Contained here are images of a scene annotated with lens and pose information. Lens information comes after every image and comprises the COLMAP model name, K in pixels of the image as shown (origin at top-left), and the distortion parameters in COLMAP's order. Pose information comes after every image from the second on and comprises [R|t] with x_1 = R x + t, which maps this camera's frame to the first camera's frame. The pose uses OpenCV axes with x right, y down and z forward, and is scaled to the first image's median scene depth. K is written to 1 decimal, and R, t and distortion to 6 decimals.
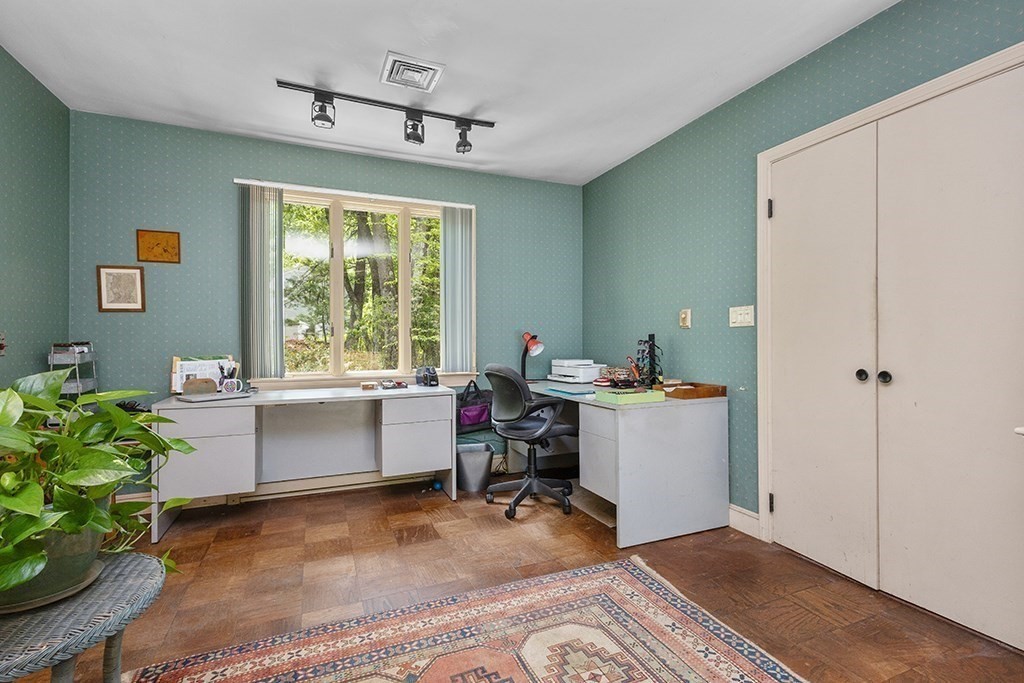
lens RADIAL K [[469.3, 0, 510.1], [0, 469.3, 336.7], [0, 0, 1]] dist [0.005211, -0.000183]
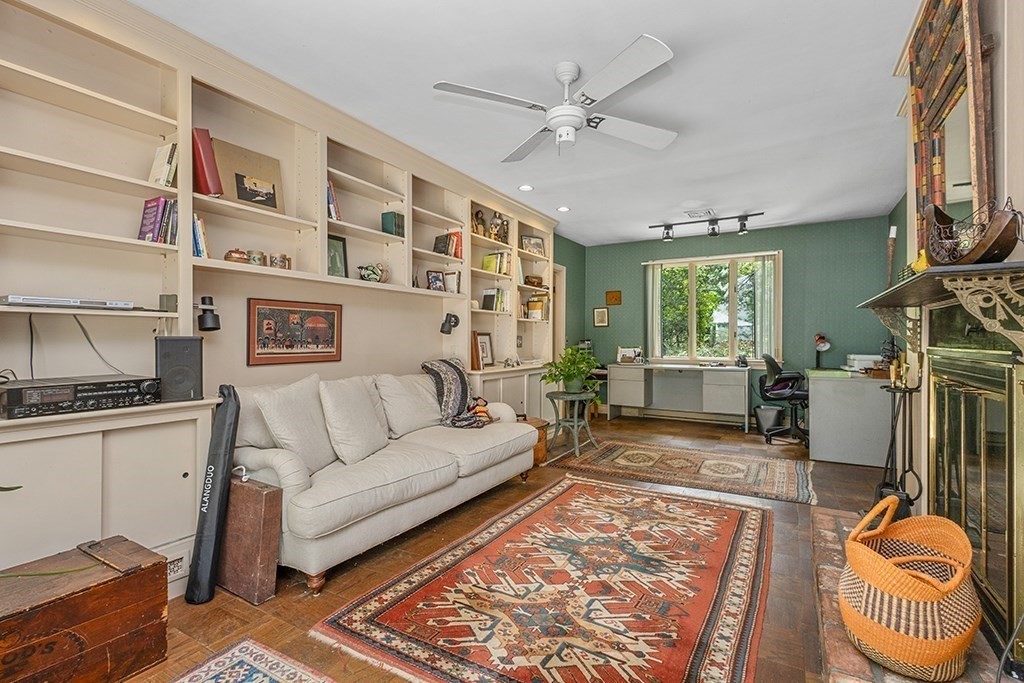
lens RADIAL K [[469.3, 0, 517.0], [0, 469.3, 337.2], [0, 0, 1]] dist [0.005211, -0.000183]
pose [[0.606975, -0.000374, -0.794721, 0.780461], [0.000733, 1.000000, 0.000089, -0.001817], [0.794721, -0.000636, 0.606975, -0.752036]]
